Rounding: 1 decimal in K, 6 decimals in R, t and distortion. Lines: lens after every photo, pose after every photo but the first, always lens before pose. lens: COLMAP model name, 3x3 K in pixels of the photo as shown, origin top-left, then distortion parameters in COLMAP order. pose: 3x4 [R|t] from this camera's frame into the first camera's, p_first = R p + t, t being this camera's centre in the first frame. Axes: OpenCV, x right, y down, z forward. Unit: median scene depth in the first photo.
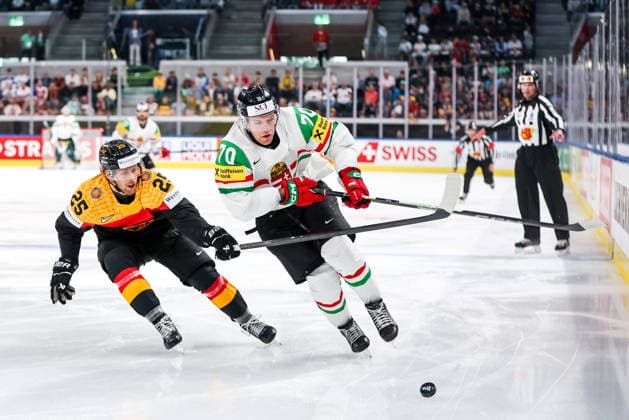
lens RADIAL K [[3499.9, 0, 314.5], [0, 3499.9, 210.0], [0, 0, 1]] dist [-0.523597, -0.770586]
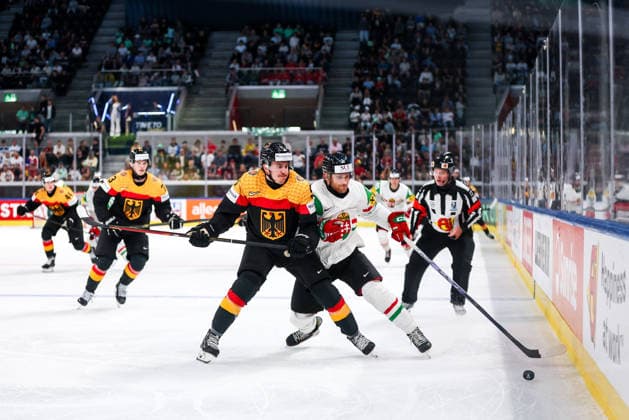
lens RADIAL K [[4460.8, 0, 314.5], [0, 4460.8, 210.0], [0, 0, 1]] dist [-0.115789, -14.034496]
pose [[0.999522, -0.011412, 0.028720, -0.028328], [0.012207, 0.999542, -0.027673, 0.023835], [-0.028391, 0.028011, 0.999204, -0.457299]]
